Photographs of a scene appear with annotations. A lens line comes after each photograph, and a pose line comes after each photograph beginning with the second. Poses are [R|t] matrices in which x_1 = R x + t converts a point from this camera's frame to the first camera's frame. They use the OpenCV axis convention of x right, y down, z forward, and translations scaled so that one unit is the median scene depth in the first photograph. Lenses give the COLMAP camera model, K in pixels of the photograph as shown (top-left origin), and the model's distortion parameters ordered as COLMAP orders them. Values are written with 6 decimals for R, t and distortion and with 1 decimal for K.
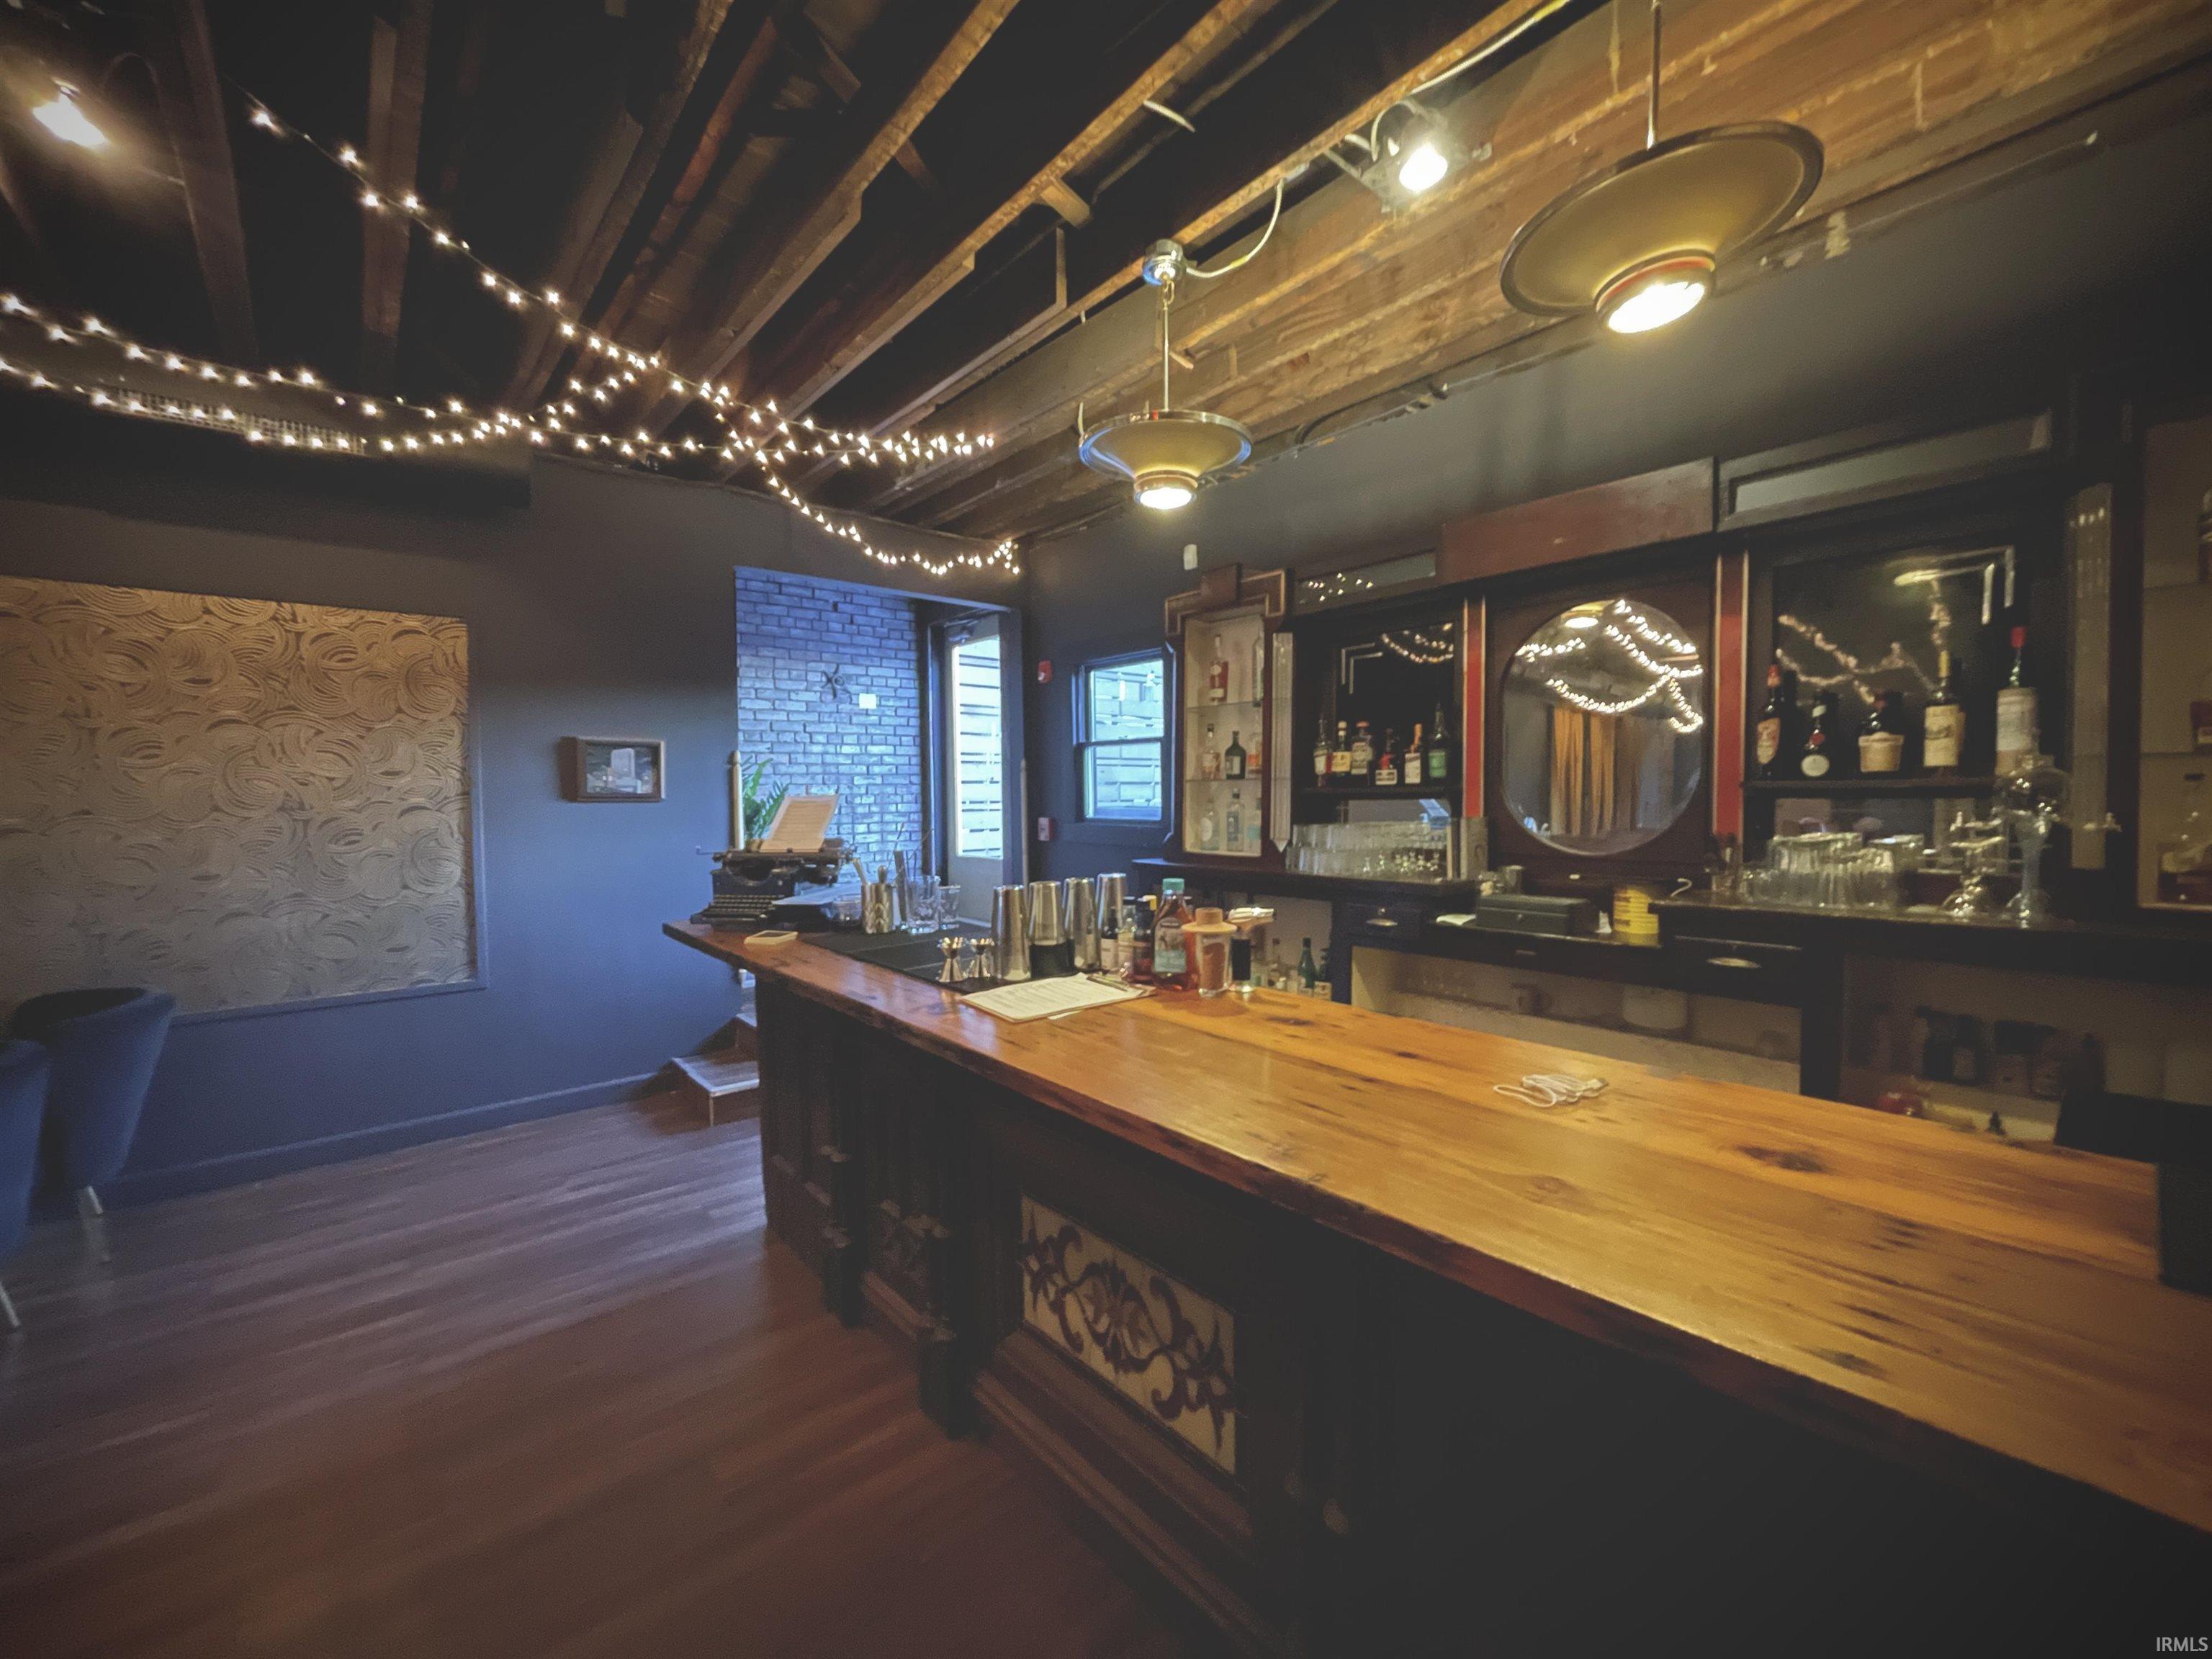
lens RADIAL K [[927.9, 0, 1101.1], [0, 927.9, 826.0], [0, 0, 1]] dist [-0.006765, 0.003251]
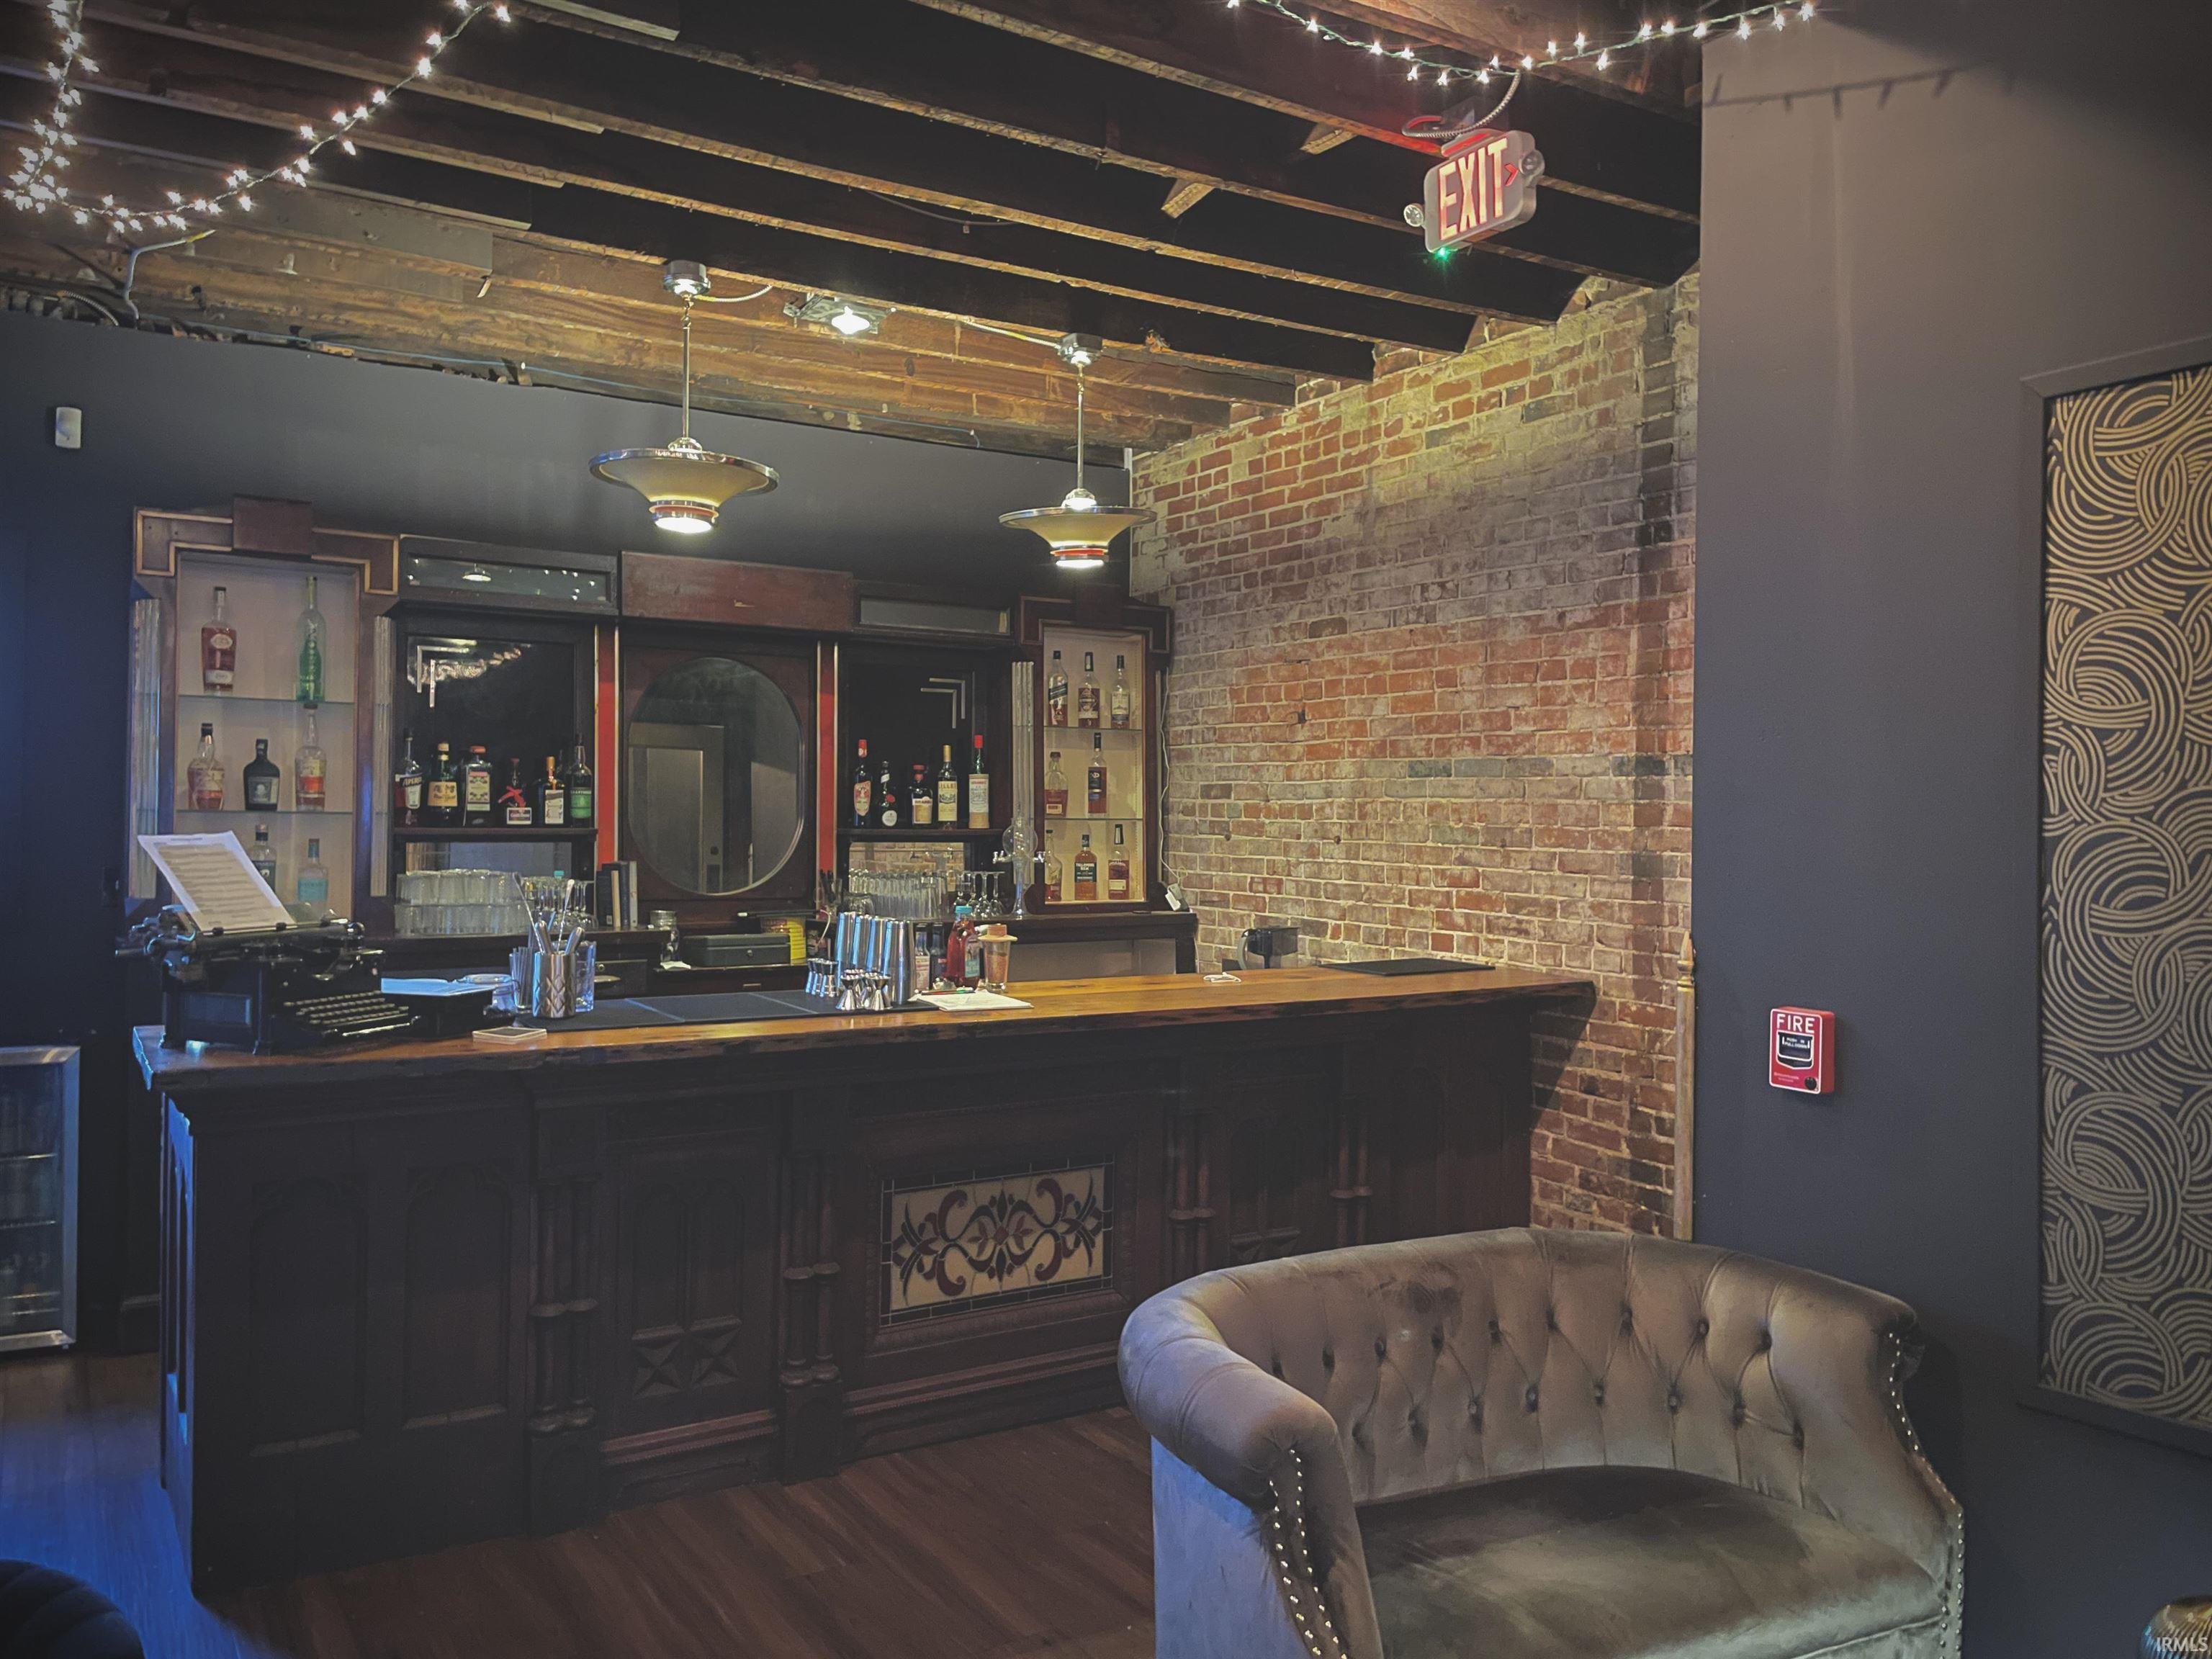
lens RADIAL K [[1682.0, 0, 1105.0], [0, 1682.0, 828.1], [0, 0, 1]] dist [0.086169, -0.119068]
pose [[0.123813, 0.010485, 0.992250, -1.703367], [0.027497, 0.999524, -0.013993, -0.007290], [-0.991925, 0.029017, 0.123466, 0.393306]]
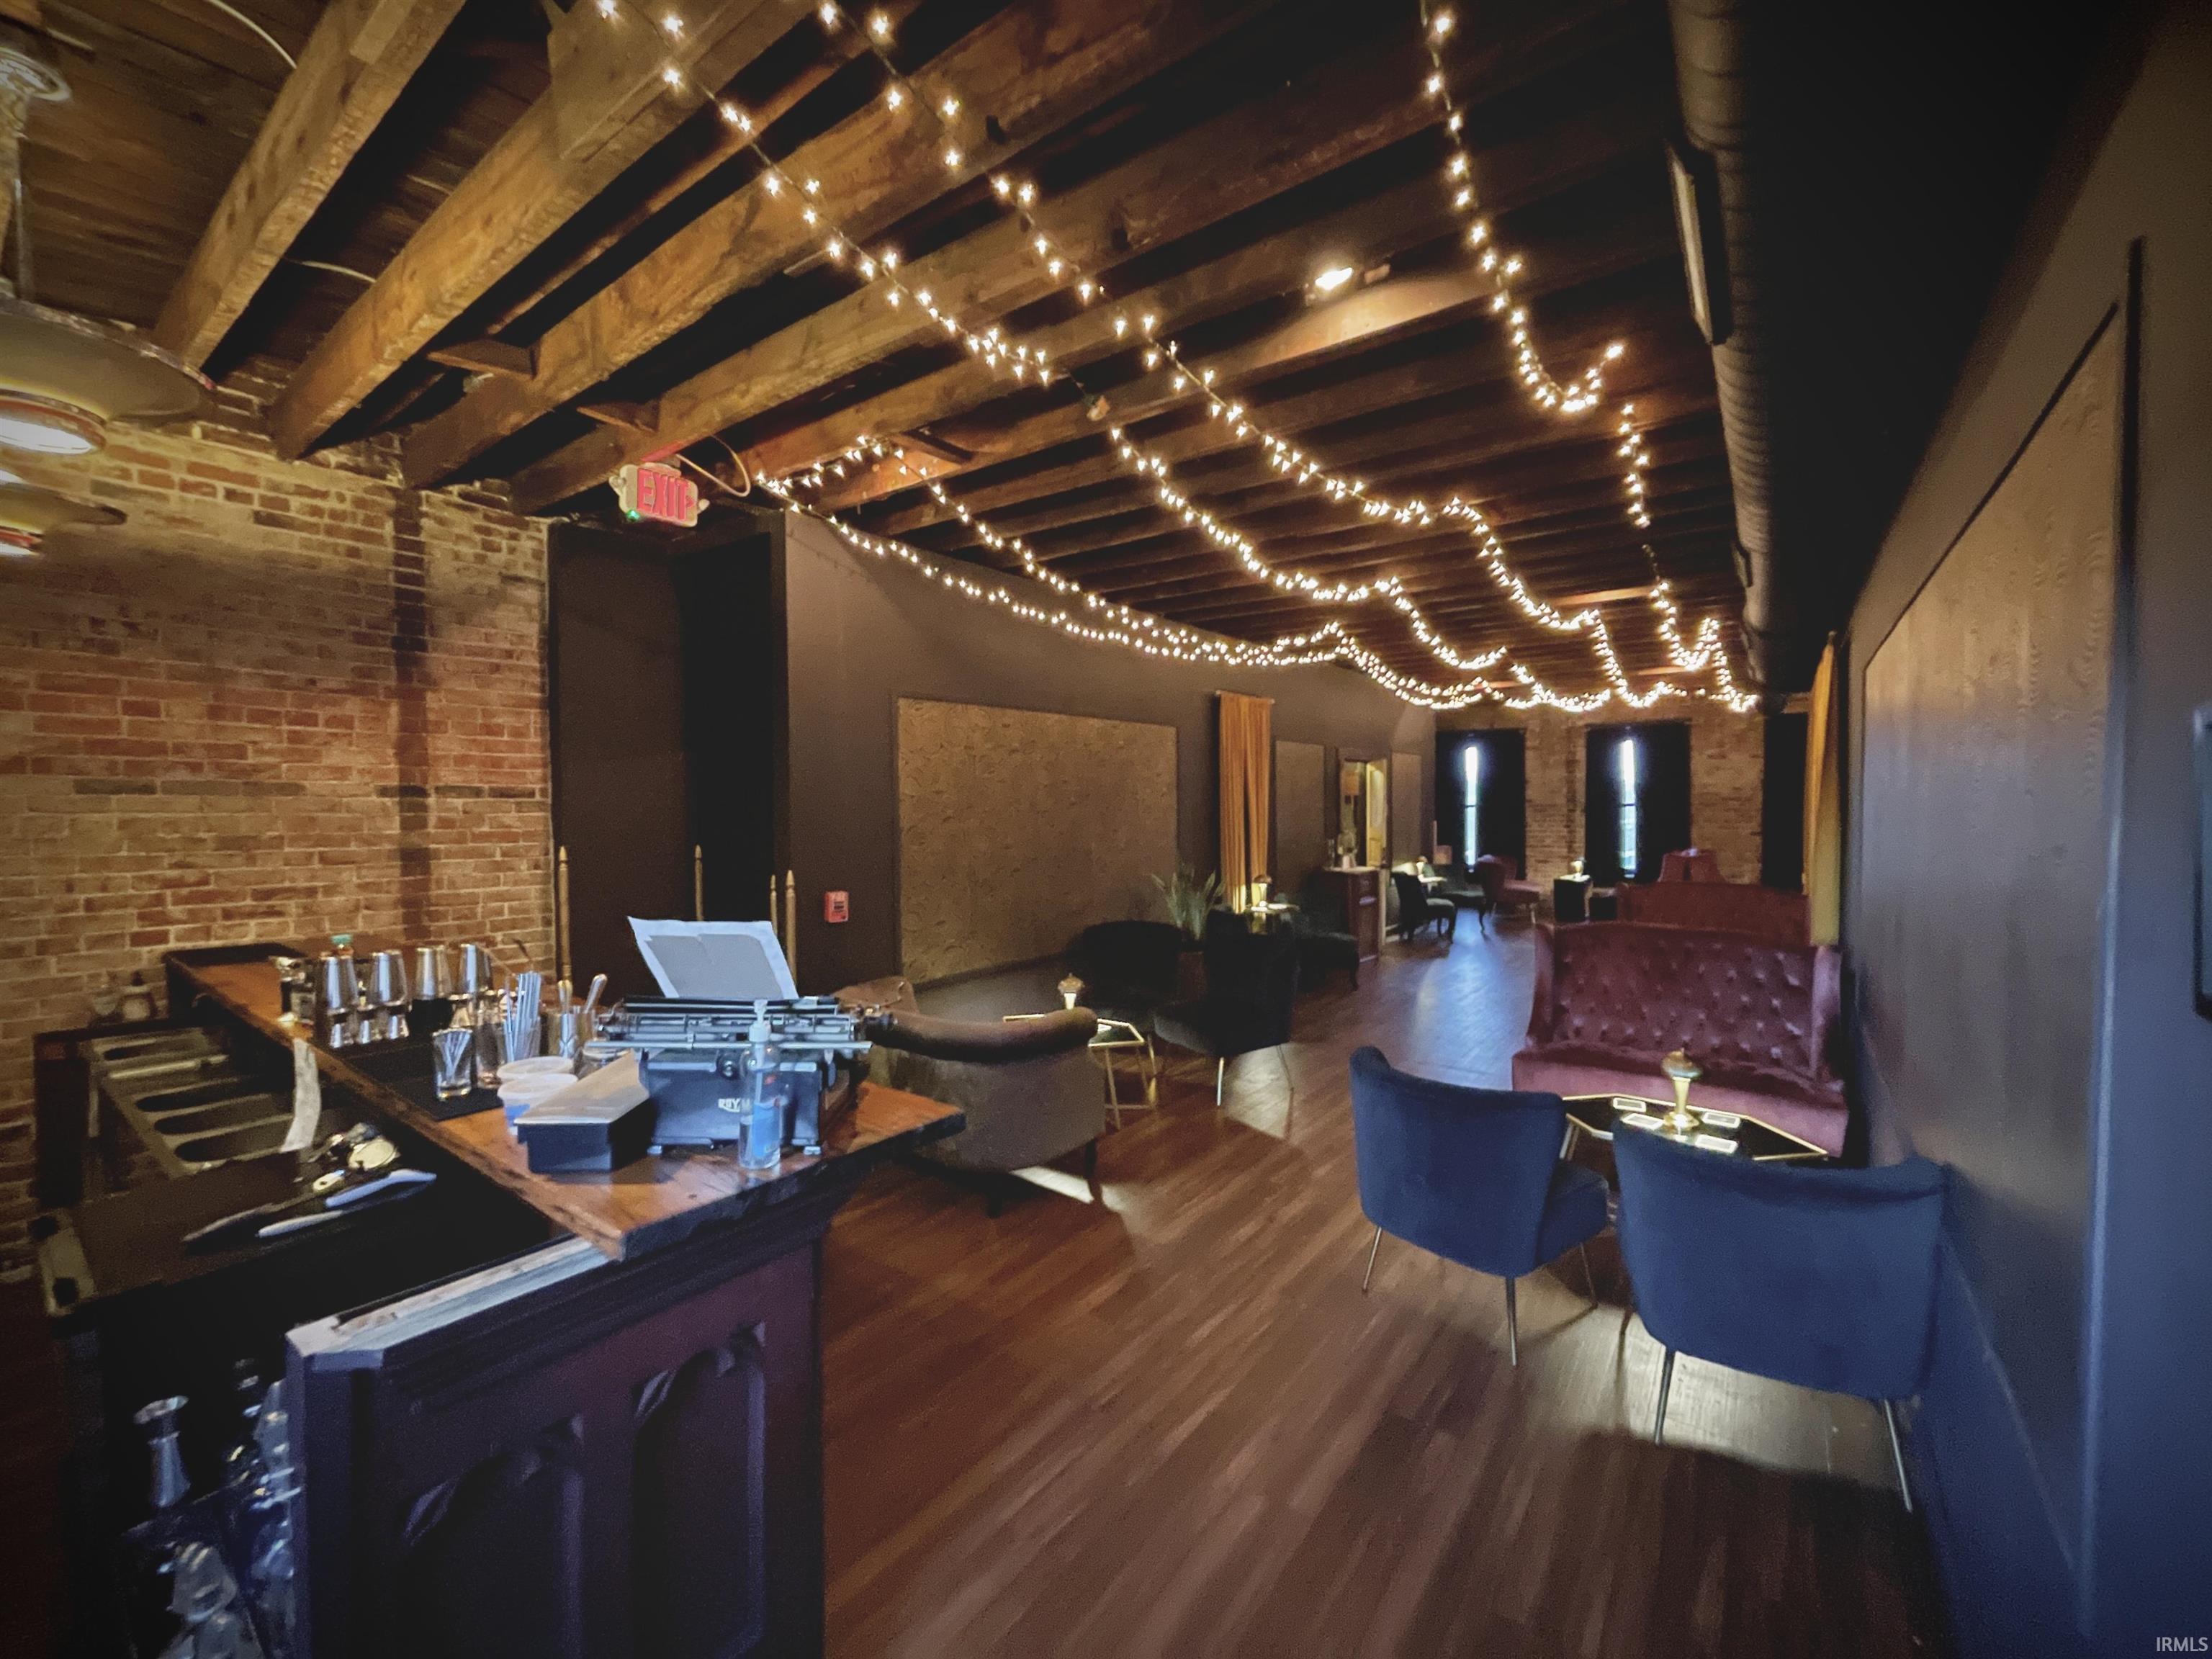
lens RADIAL K [[927.9, 0, 1111.5], [0, 927.9, 835.3], [0, 0, 1]] dist [-0.006765, 0.003251]
pose [[-0.970617, 0.024874, -0.239339, -0.516339], [0.004961, 0.996500, 0.083446, -0.142782], [0.240577, 0.079807, -0.967344, 1.946108]]
